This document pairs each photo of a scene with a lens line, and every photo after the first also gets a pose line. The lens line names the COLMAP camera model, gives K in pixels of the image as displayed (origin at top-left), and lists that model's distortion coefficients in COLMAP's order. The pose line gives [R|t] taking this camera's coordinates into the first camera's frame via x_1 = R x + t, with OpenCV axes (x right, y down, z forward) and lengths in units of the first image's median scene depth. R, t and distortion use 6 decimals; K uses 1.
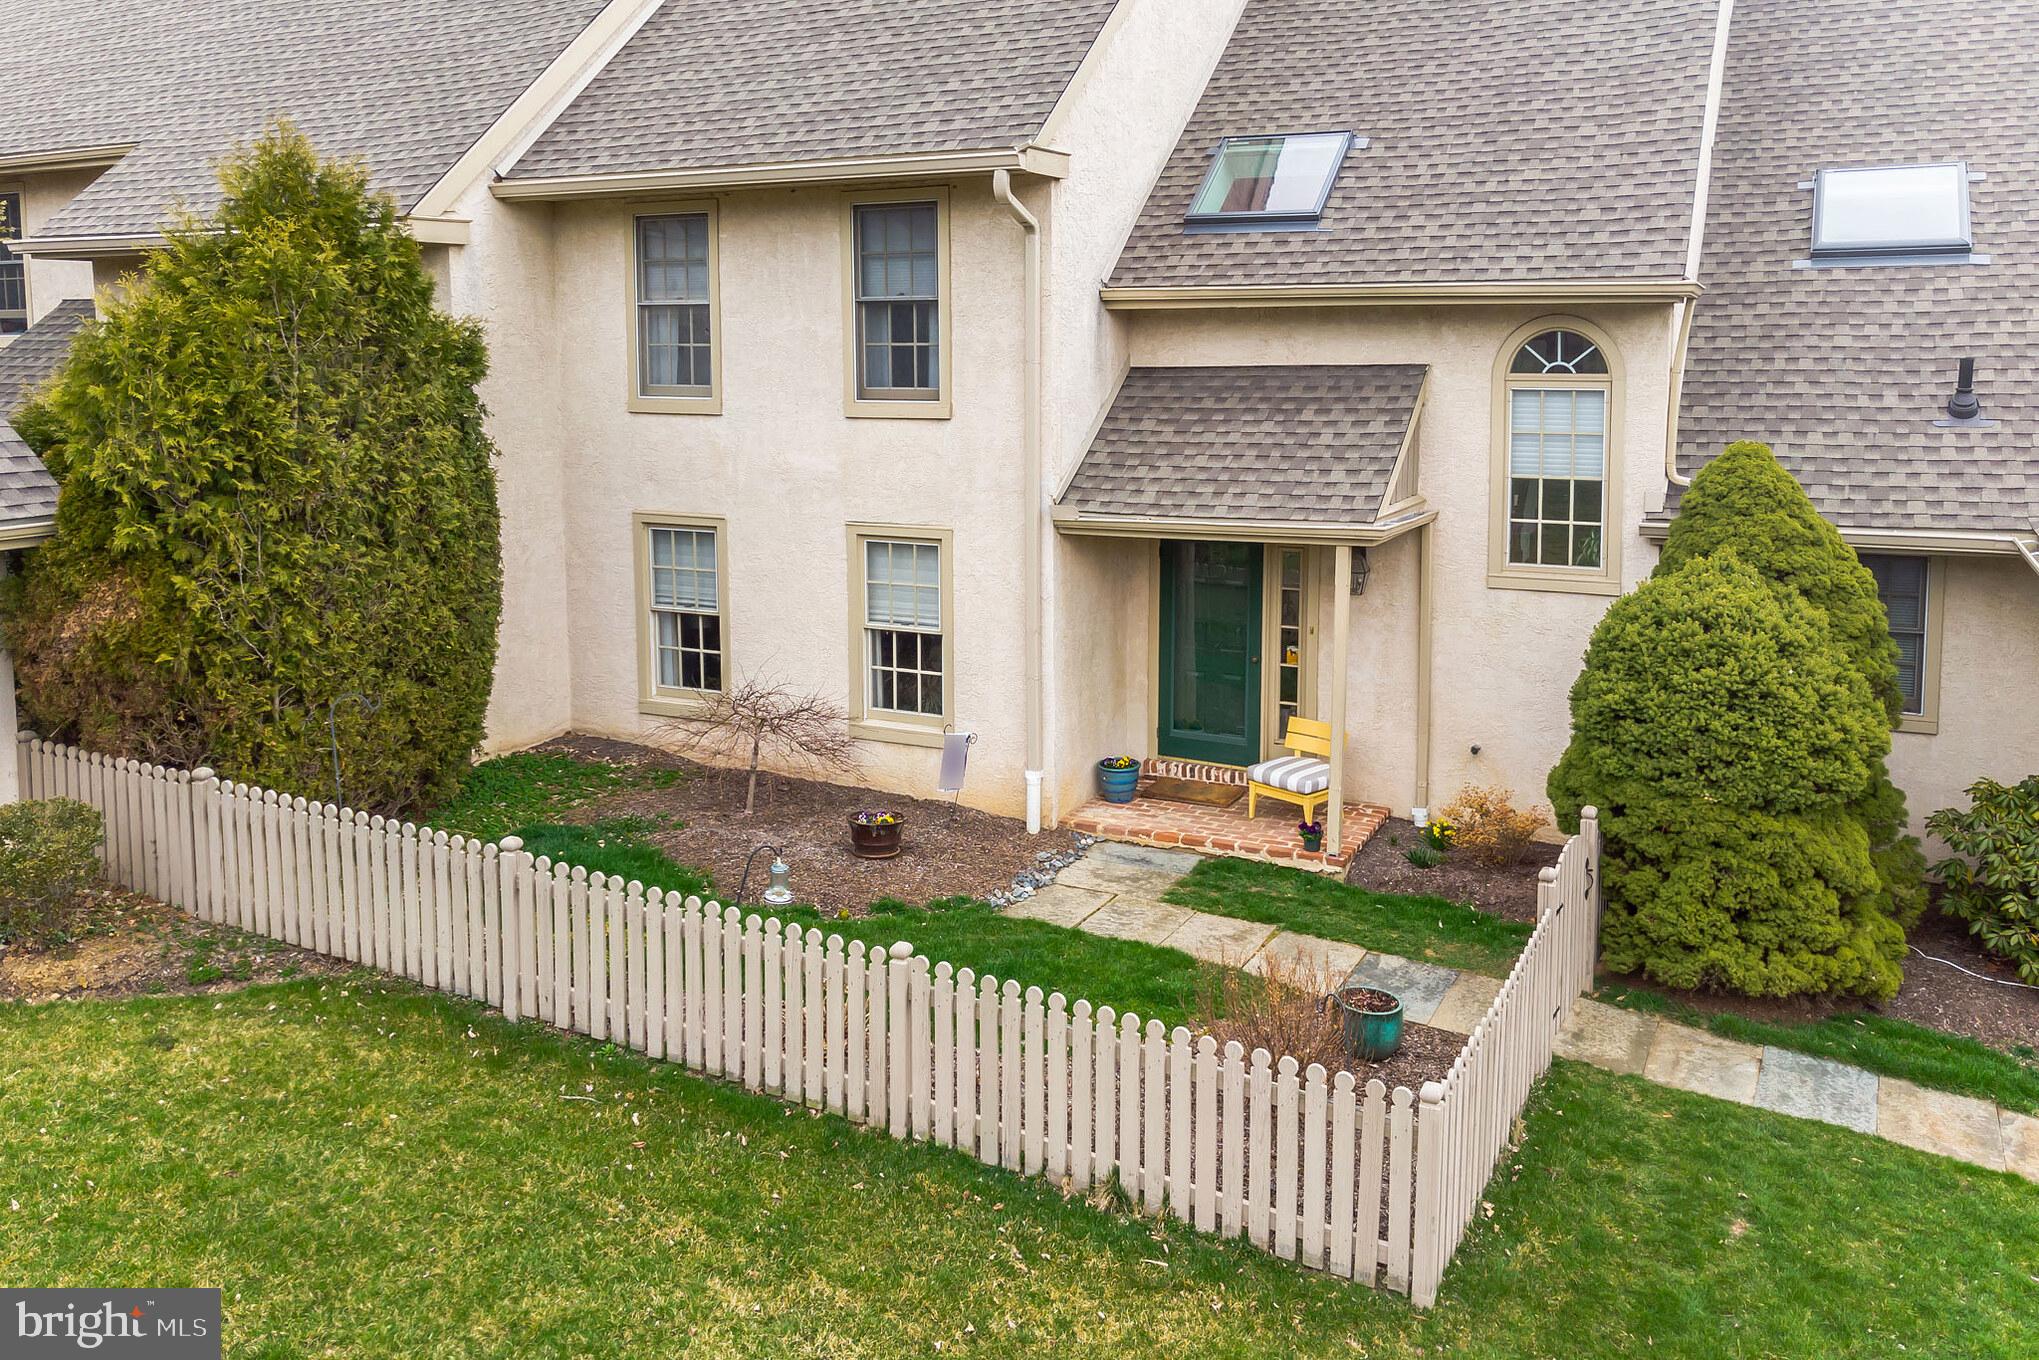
lens RADIAL K [[1645.2, 0, 1047.8], [0, 1645.2, 521.1], [0, 0, 1]] dist [-0.008187, 0.000868]
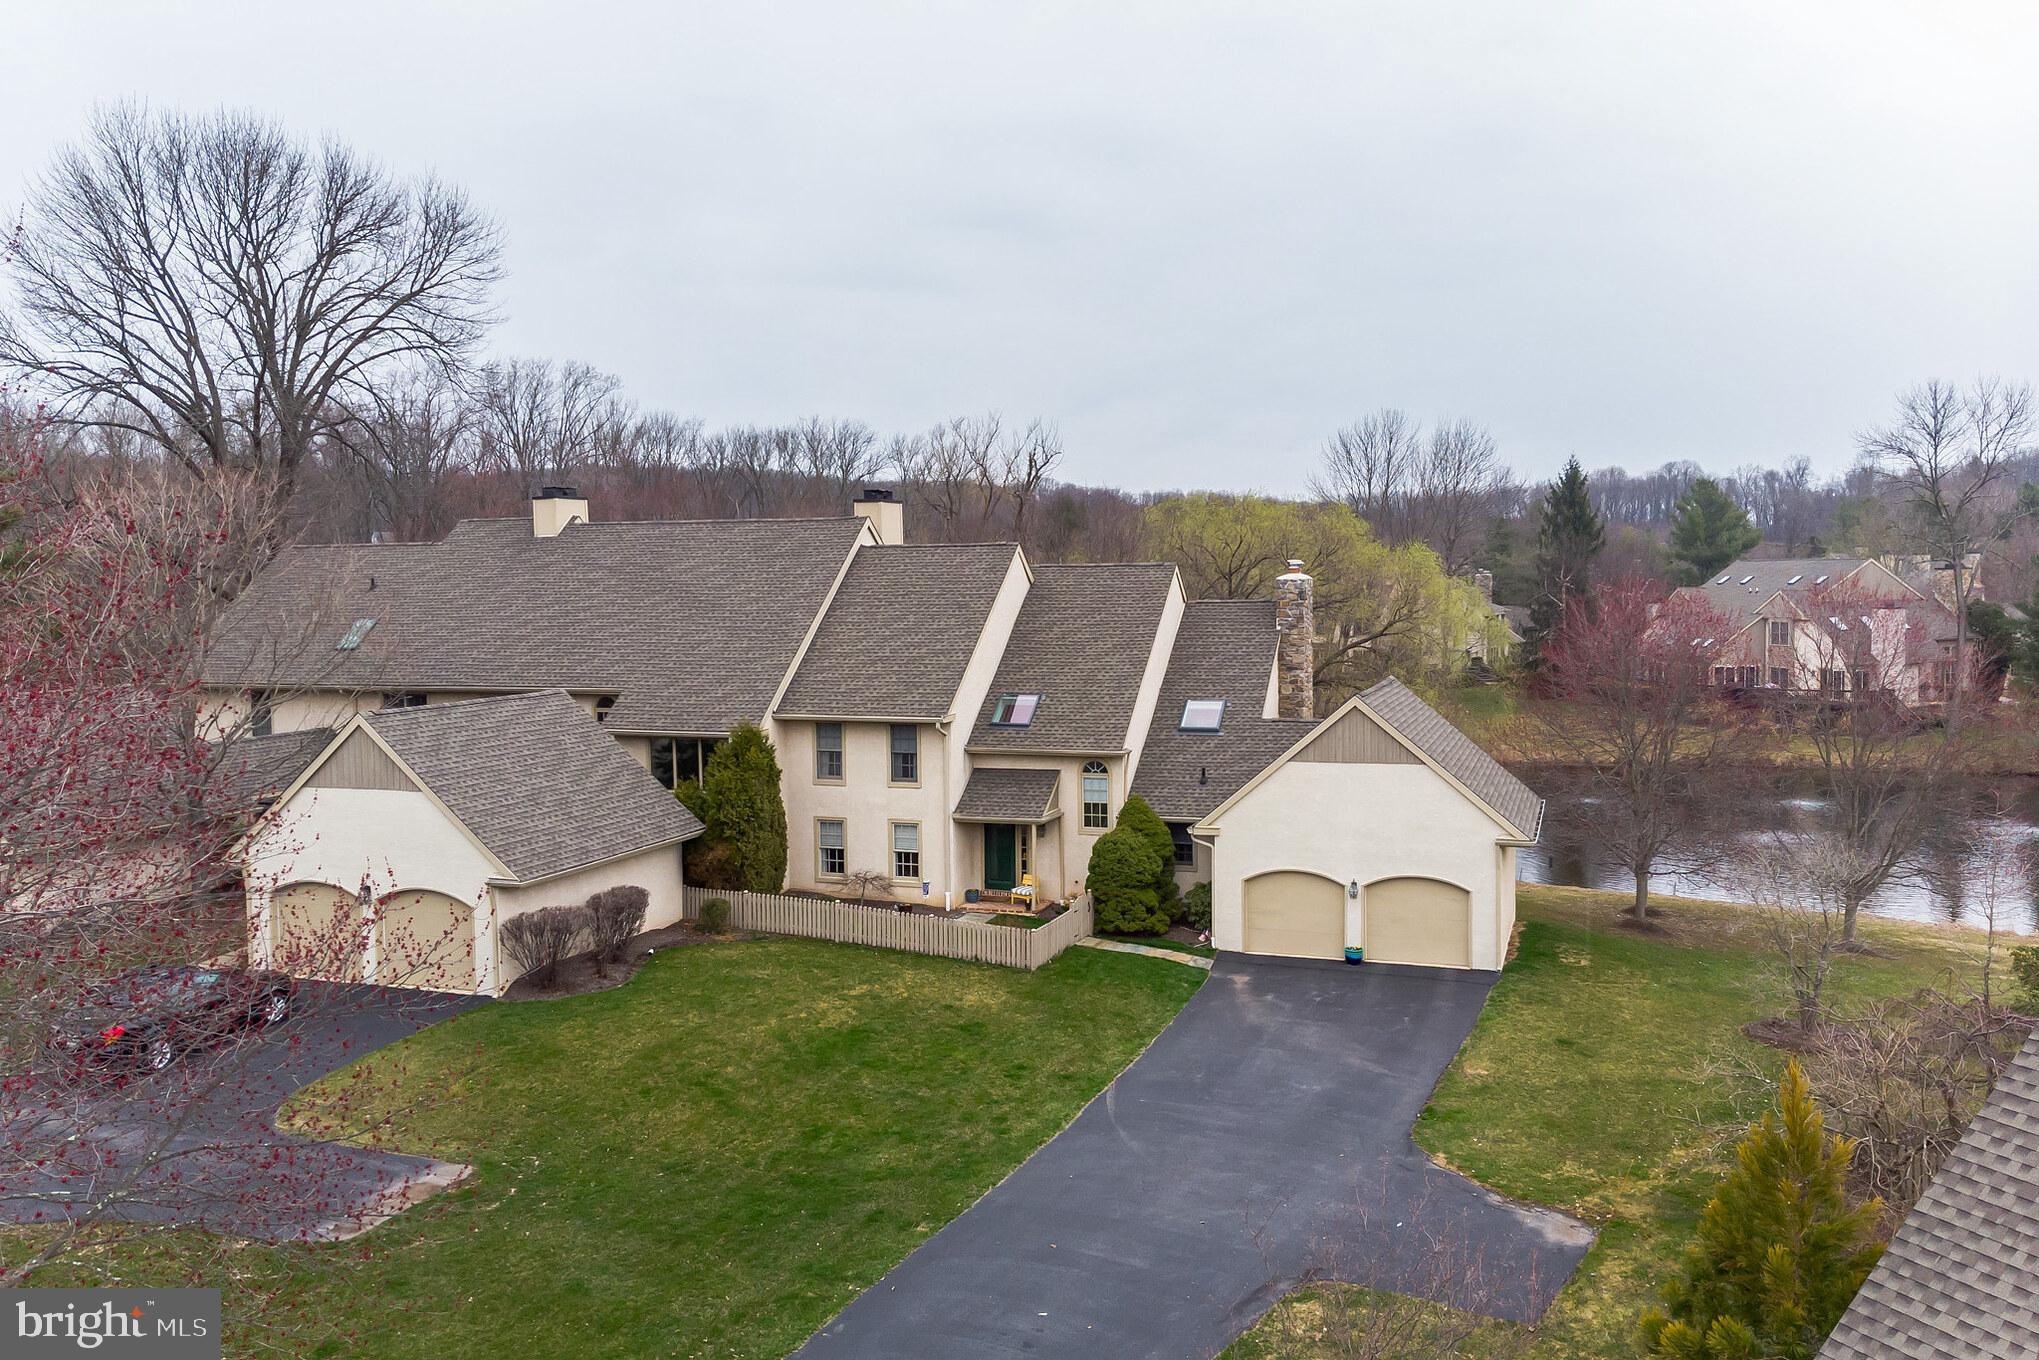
lens RADIAL K [[1563.4, 0, 1078.6], [0, 1563.4, 678.9], [0, 0, 1]] dist [0.053258, -0.177536]
pose [[0.991996, -0.015310, 0.125338, -0.139273], [0.020992, 0.998805, -0.044137, -0.139548], [-0.124512, 0.046414, 0.991132, -2.263950]]
